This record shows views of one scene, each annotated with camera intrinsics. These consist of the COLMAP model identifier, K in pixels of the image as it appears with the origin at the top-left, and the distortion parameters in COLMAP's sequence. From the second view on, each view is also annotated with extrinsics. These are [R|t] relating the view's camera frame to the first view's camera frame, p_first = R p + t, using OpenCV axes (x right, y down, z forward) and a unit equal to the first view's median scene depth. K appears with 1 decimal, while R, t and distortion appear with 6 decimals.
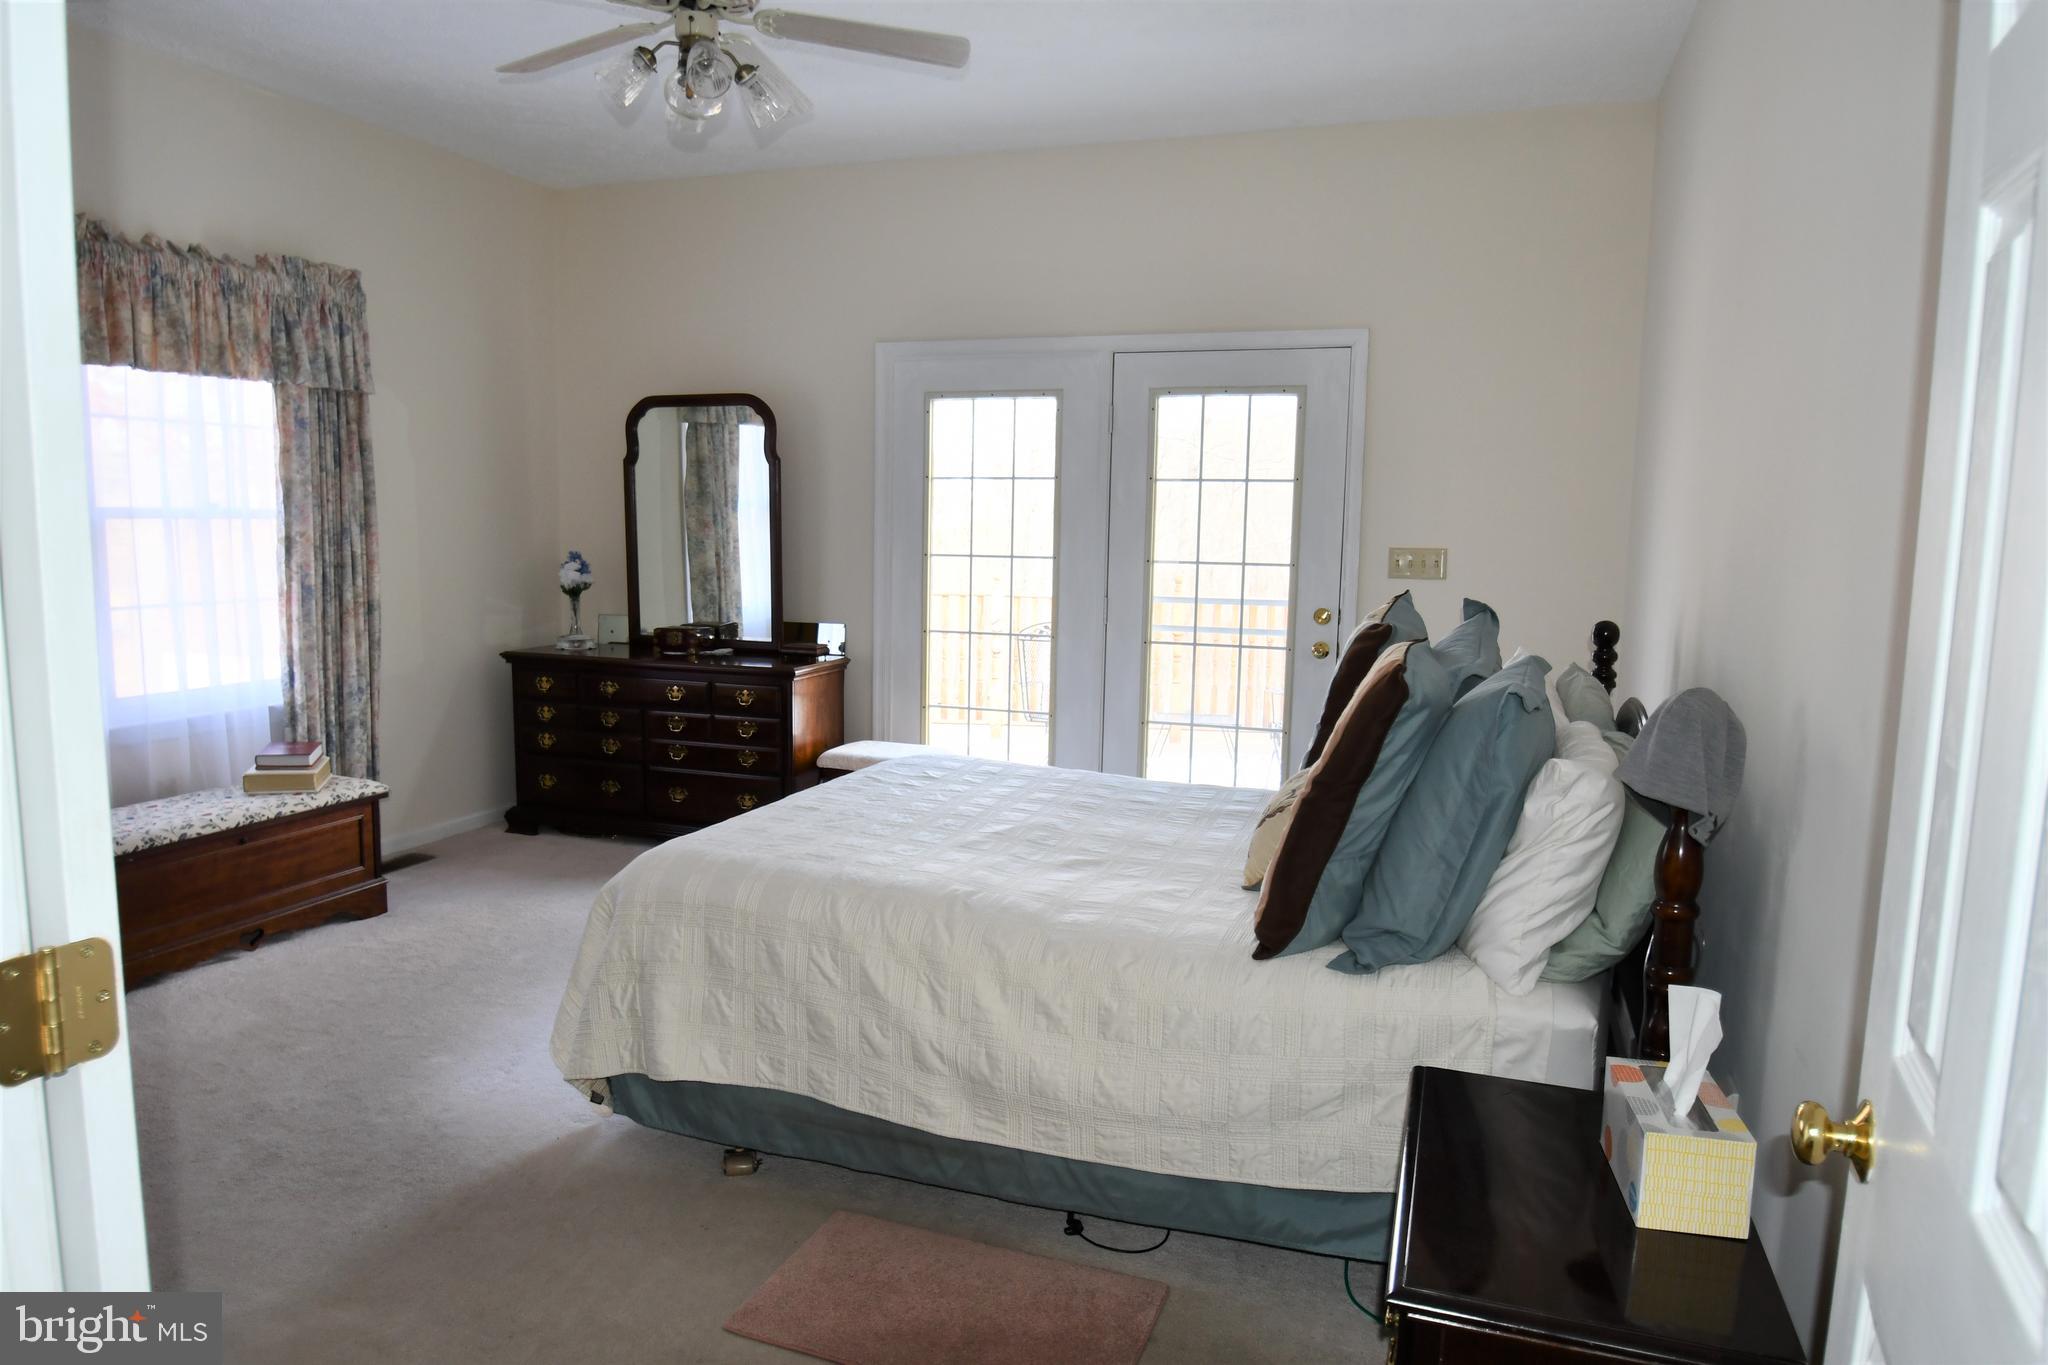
lens RADIAL K [[1343.3, 0, 1010.6], [0, 1343.3, 712.3], [0, 0, 1]] dist [-0.038532, 0.003033]
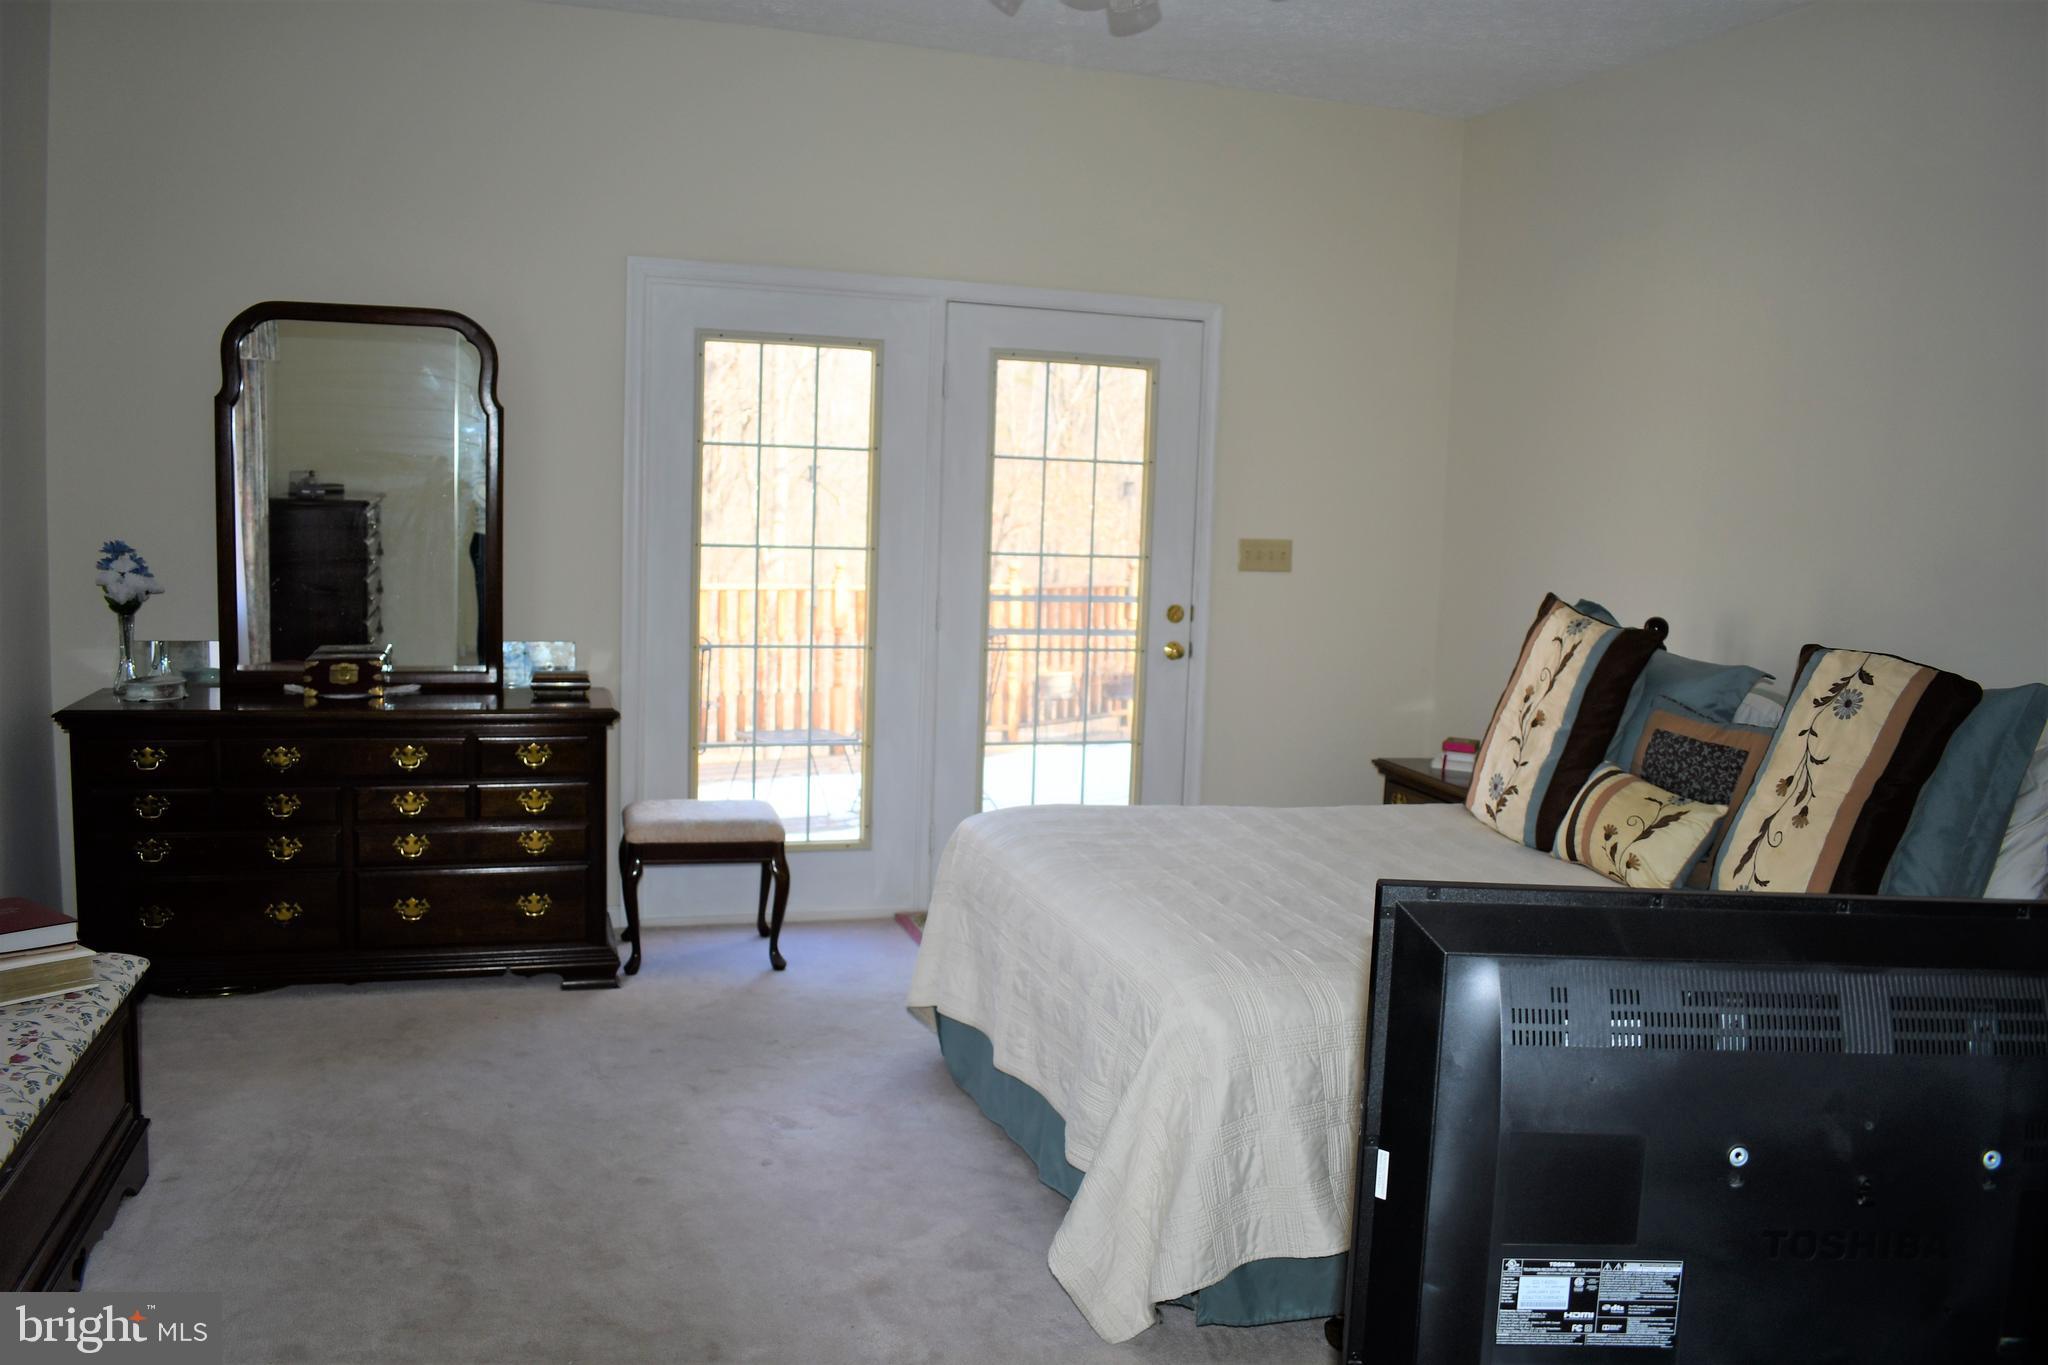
lens RADIAL K [[1619.7, 0, 1023.6], [0, 1619.7, 685.9], [0, 0, 1]] dist [-0.096511, 0.019836]
pose [[0.776236, -0.057054, 0.627856, -0.522010], [0.064621, 0.997852, 0.010784, -0.039291], [-0.627122, 0.032202, 0.778255, 0.199705]]
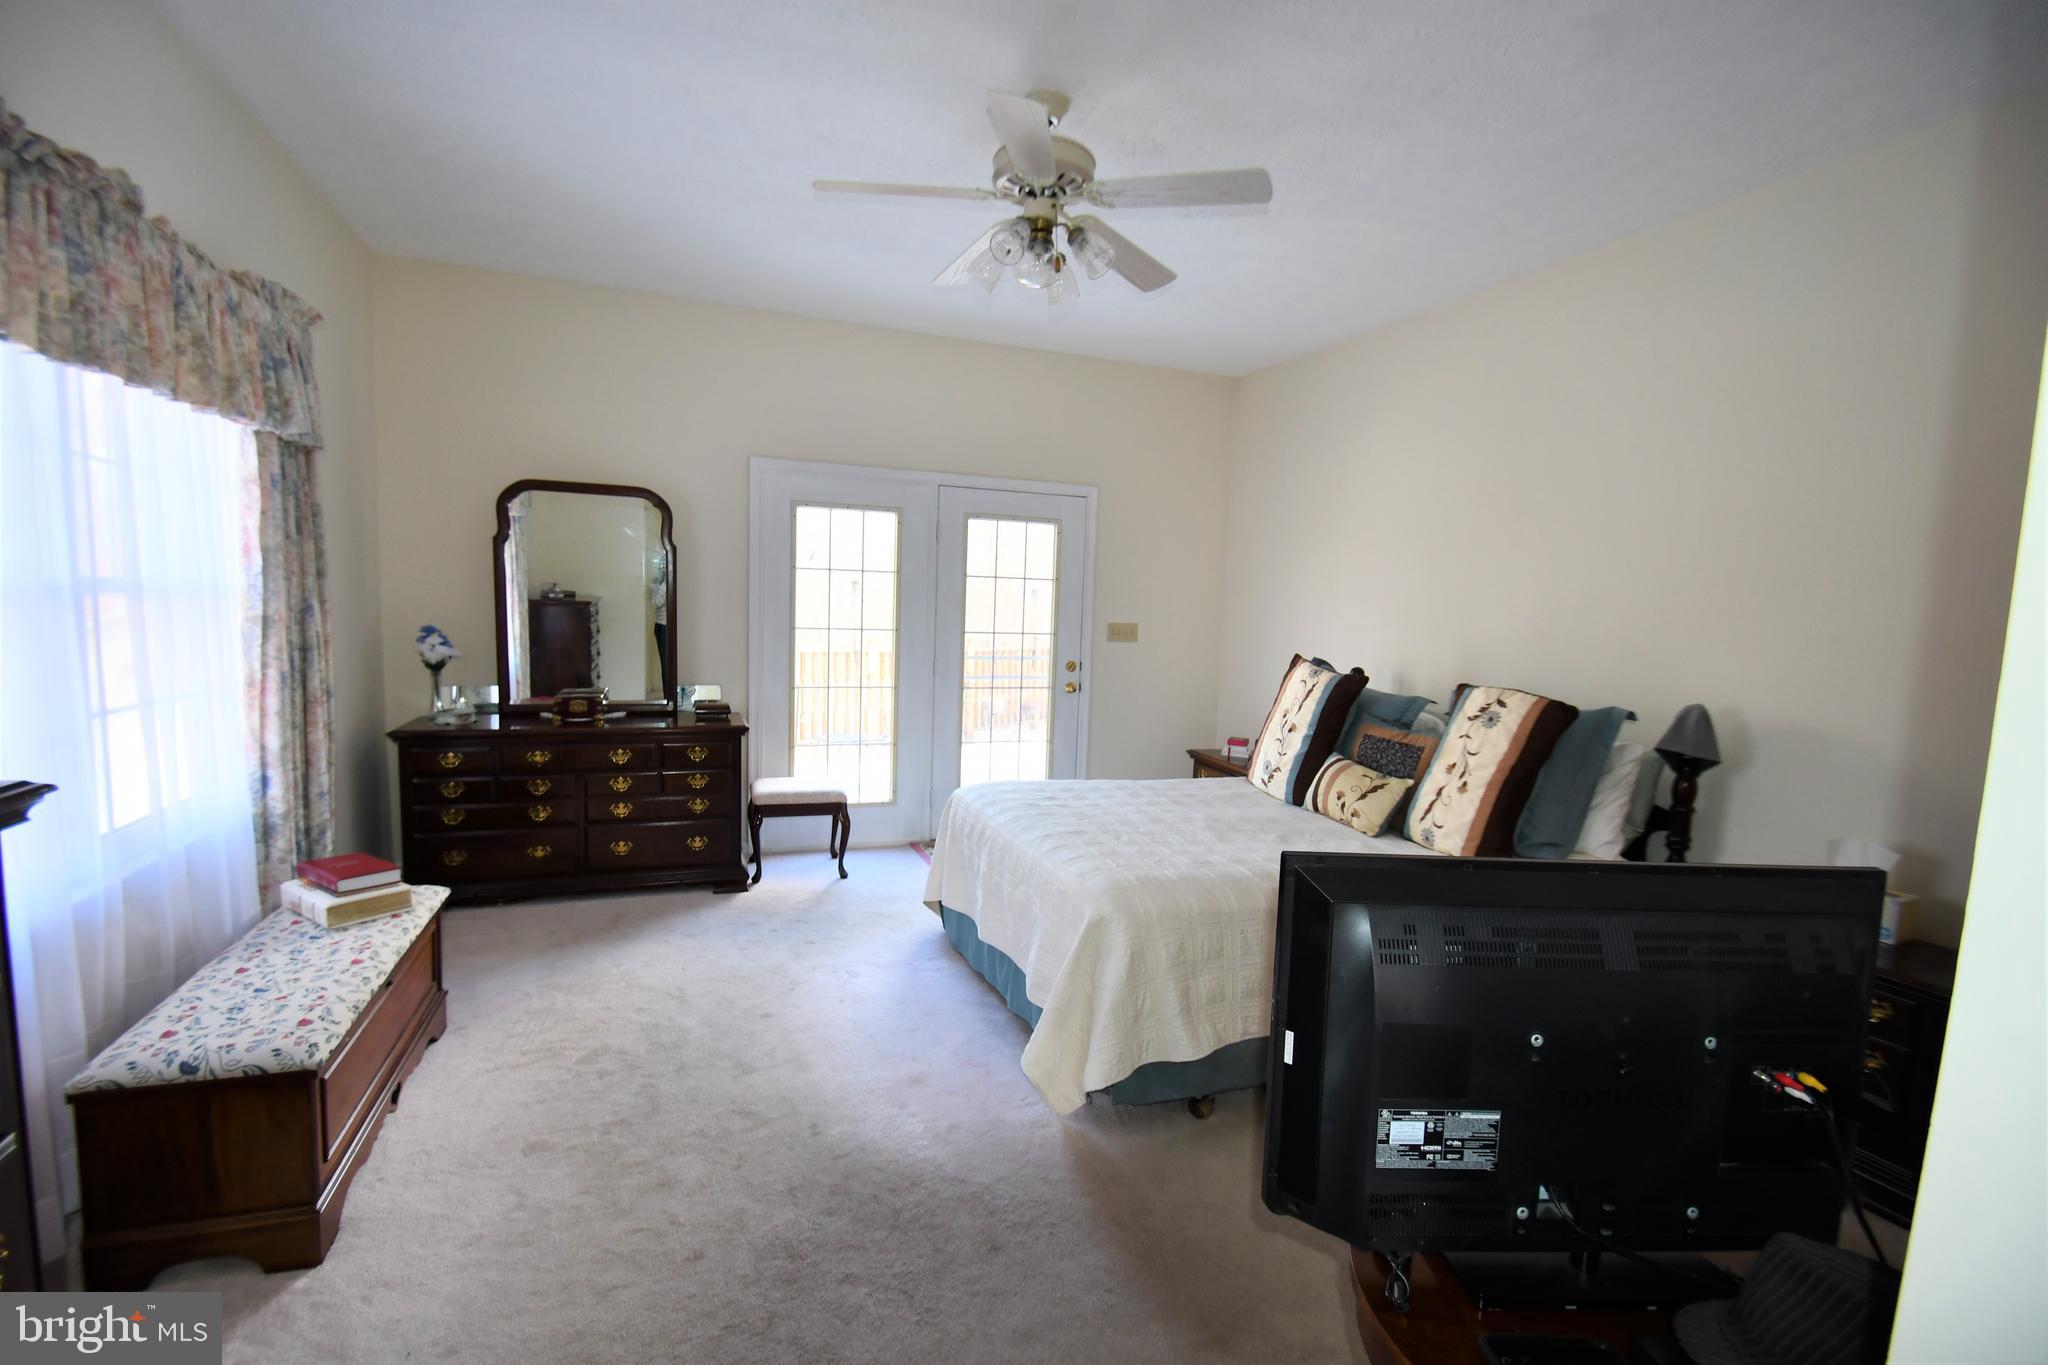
lens RADIAL K [[902.2, 0, 996.0], [0, 902.2, 696.1], [0, 0, 1]] dist [-0.002328, -0.001958]
pose [[0.753275, -0.057184, 0.655215, -0.512358], [0.071175, 0.997450, 0.005224, -0.046437], [-0.653843, 0.042700, 0.755425, 0.246581]]
